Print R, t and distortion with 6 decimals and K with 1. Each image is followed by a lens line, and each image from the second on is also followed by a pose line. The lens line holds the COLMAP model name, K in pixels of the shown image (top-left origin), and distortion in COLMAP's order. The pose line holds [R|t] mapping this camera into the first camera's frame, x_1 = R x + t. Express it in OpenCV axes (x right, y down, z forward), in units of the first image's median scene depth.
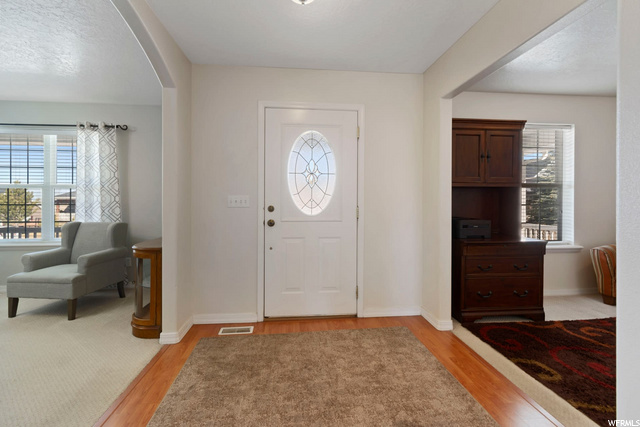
lens RADIAL K [[290.7, 0, 319.2], [0, 290.7, 203.3], [0, 0, 1]] dist [0.001642, 0.000852]
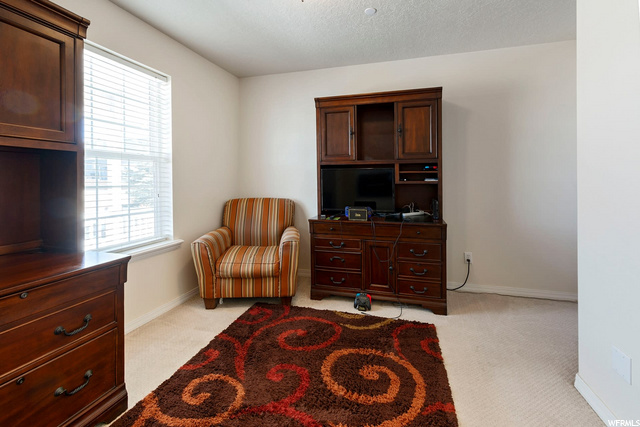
lens RADIAL K [[290.7, 0, 318.3], [0, 290.7, 183.4], [0, 0, 1]] dist [0.001642, 0.000852]
pose [[0.380699, -0.011922, 0.924622, 0.345381], [0.011013, 0.999904, 0.008358, -0.001876], [-0.924633, 0.007001, 0.380794, 0.389508]]
